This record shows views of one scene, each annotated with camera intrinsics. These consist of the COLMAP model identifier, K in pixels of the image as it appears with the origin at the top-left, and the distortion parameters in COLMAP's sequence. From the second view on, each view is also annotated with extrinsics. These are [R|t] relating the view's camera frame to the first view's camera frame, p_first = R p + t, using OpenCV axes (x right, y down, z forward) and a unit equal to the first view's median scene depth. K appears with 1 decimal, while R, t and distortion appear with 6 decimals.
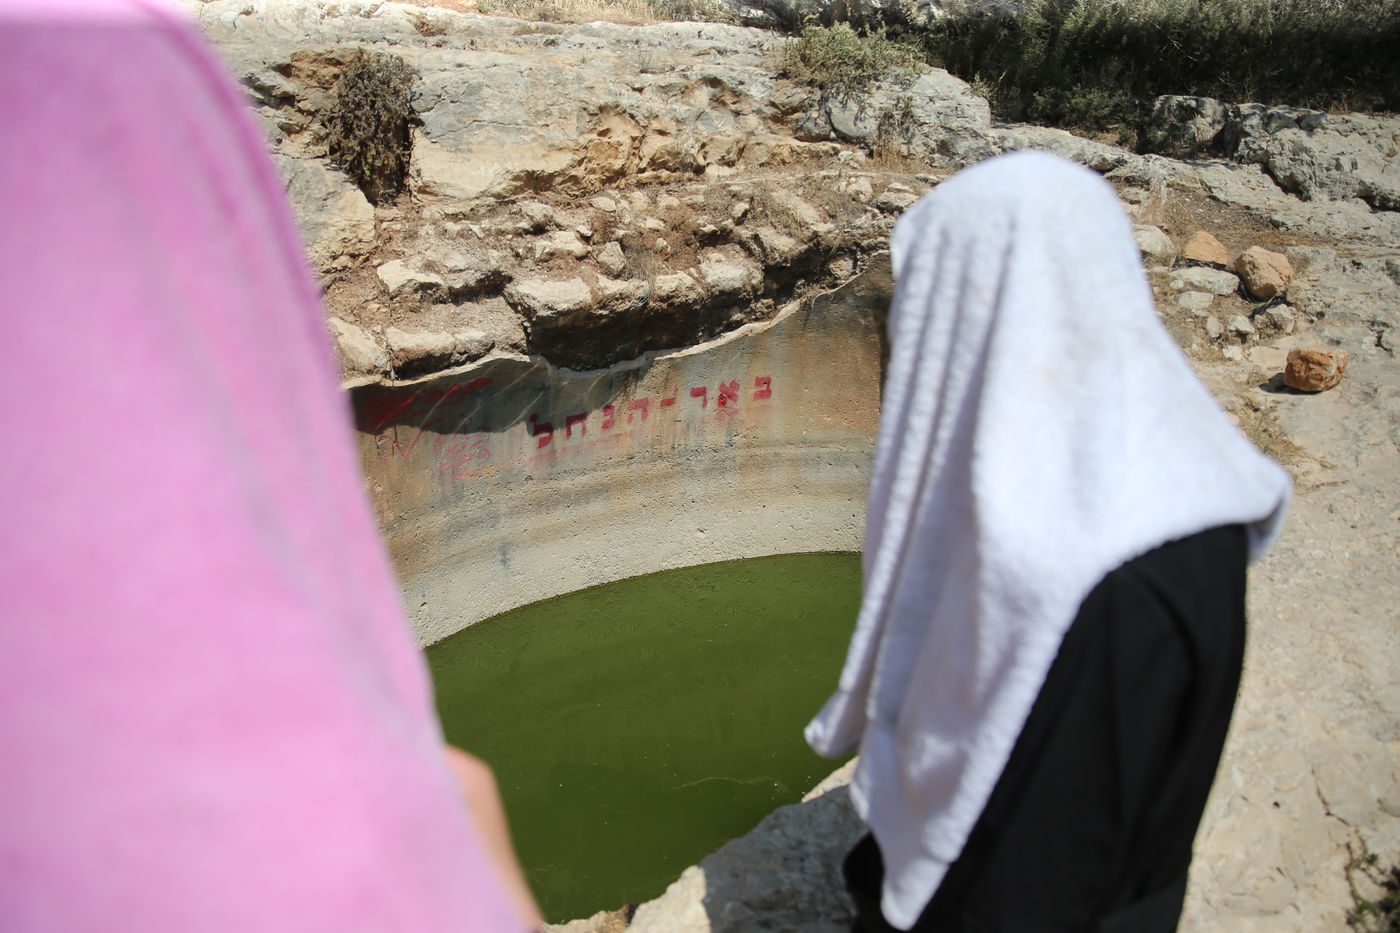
lens RADIAL K [[980.3, 0, 696.3], [0, 980.3, 462.6], [0, 0, 1]] dist [-0.106519, 0.093345]
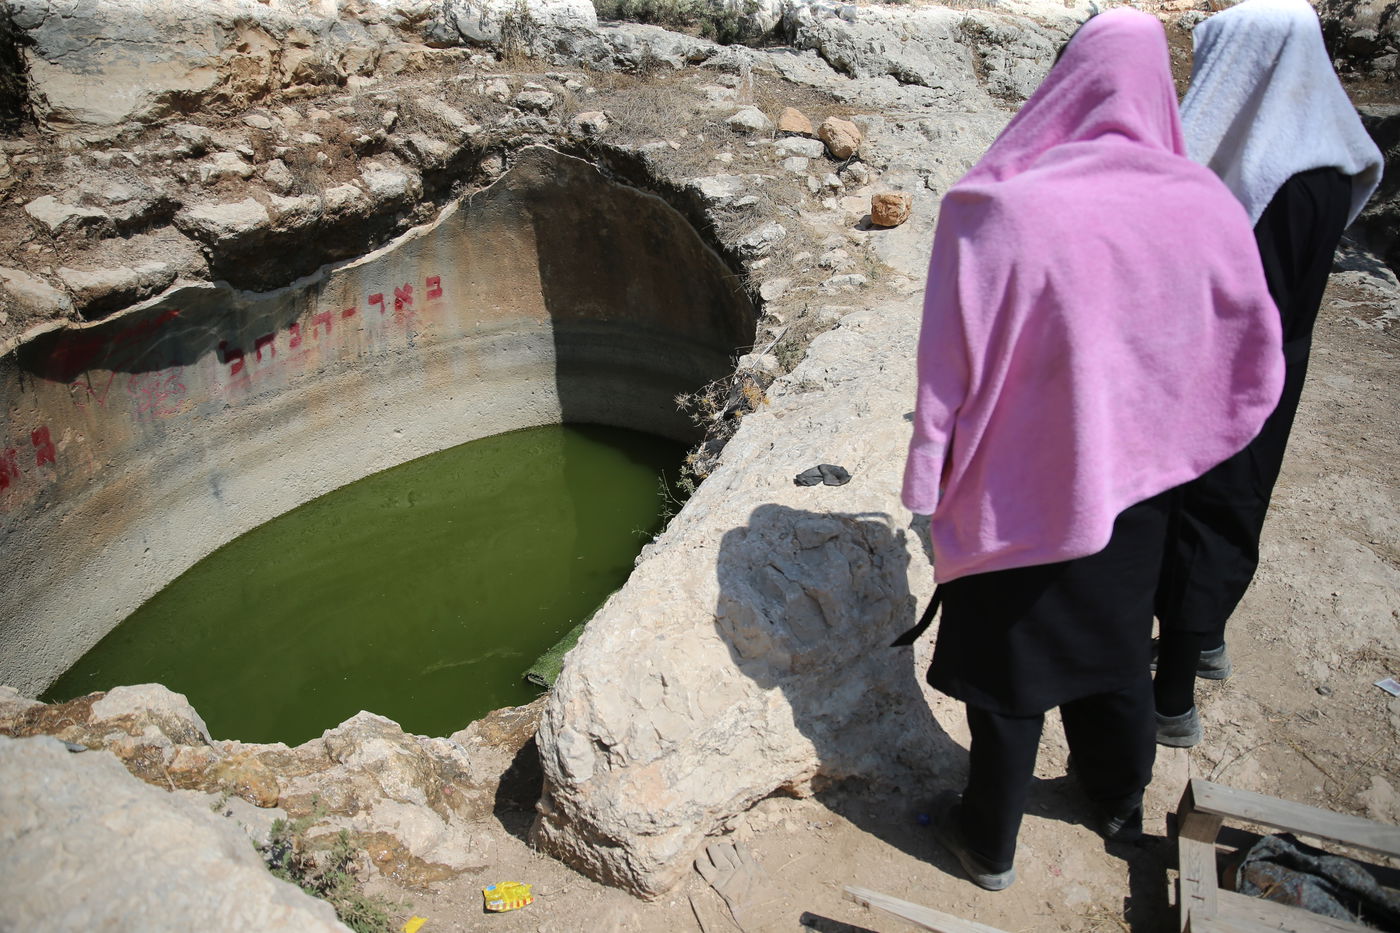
lens RADIAL K [[958.6, 0, 697.4], [0, 958.6, 464.1], [0, 0, 1]] dist [-0.107511, 0.086428]
pose [[0.905352, -0.196930, 0.376240, -0.109076], [0.157592, 0.978513, 0.132953, 0.022013], [-0.394339, -0.061077, 0.916933, -0.077619]]
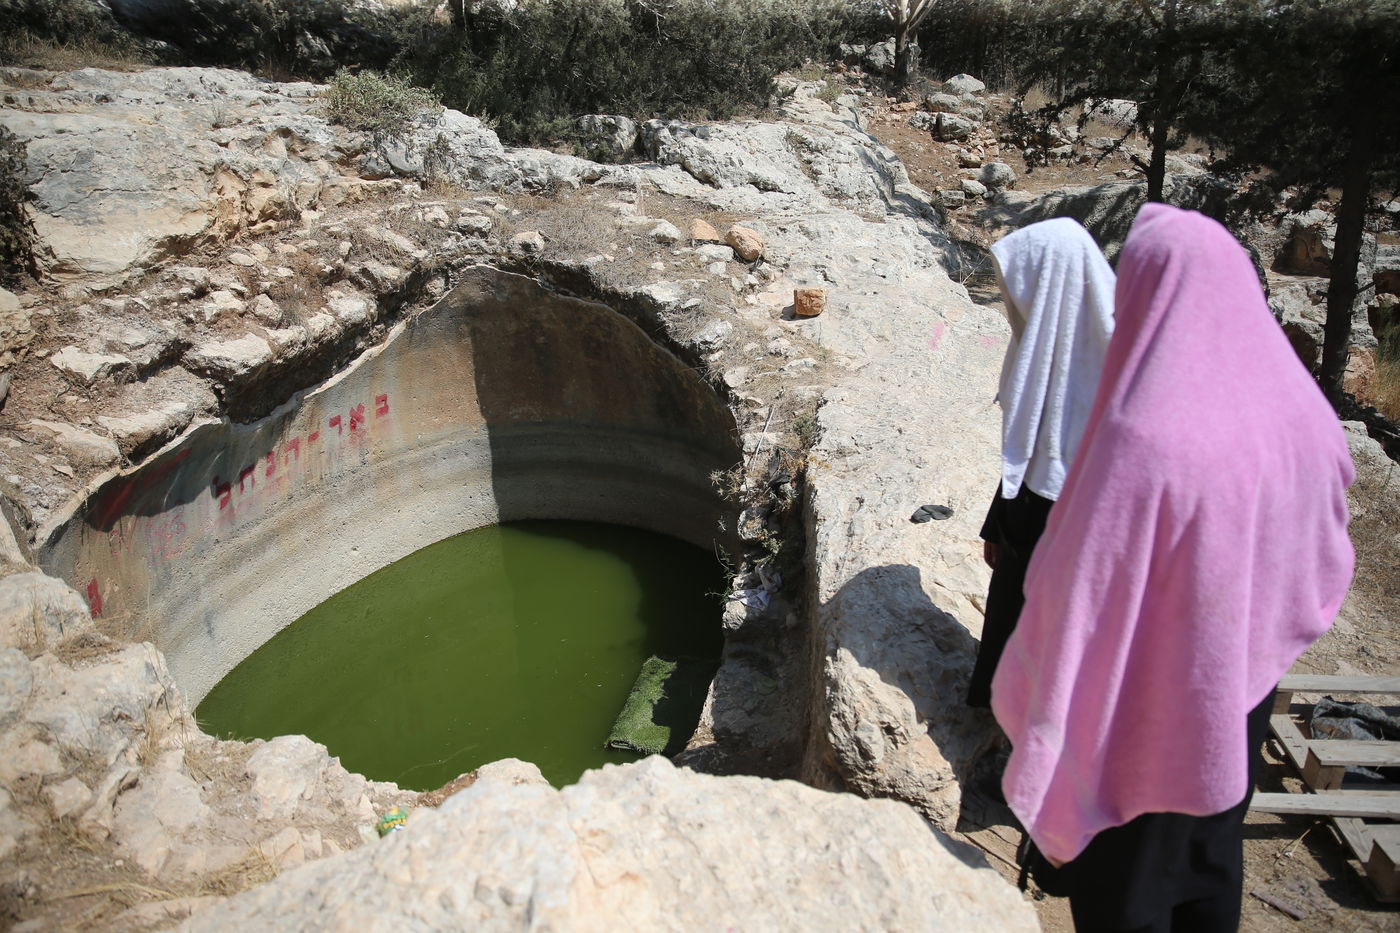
lens RADIAL K [[958.6, 0, 697.4], [0, 958.6, 464.1], [0, 0, 1]] dist [-0.107511, 0.086428]
pose [[0.748122, -0.257691, 0.611480, -0.371646], [0.250821, 0.962964, 0.098944, -0.032156], [-0.614330, 0.079350, 0.785049, -0.053971]]
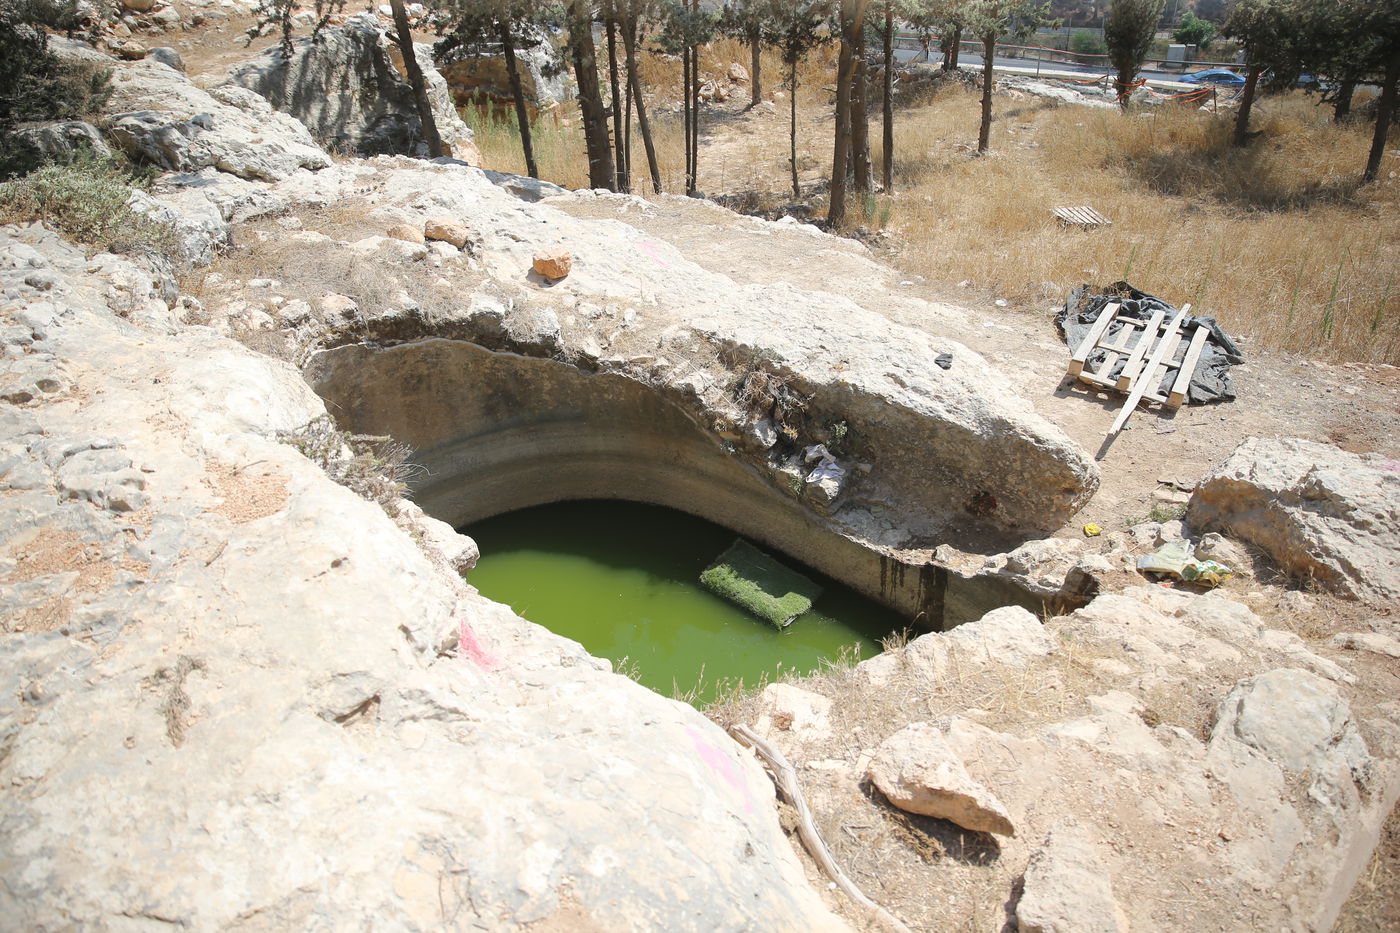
lens RADIAL K [[958.6, 0, 697.4], [0, 958.6, 464.1], [0, 0, 1]] dist [-0.107511, 0.086428]
pose [[-0.230325, -0.548081, 0.804088, -0.769346], [0.359925, 0.719725, 0.593675, -0.586479], [-0.904104, 0.426150, 0.031497, 0.652980]]
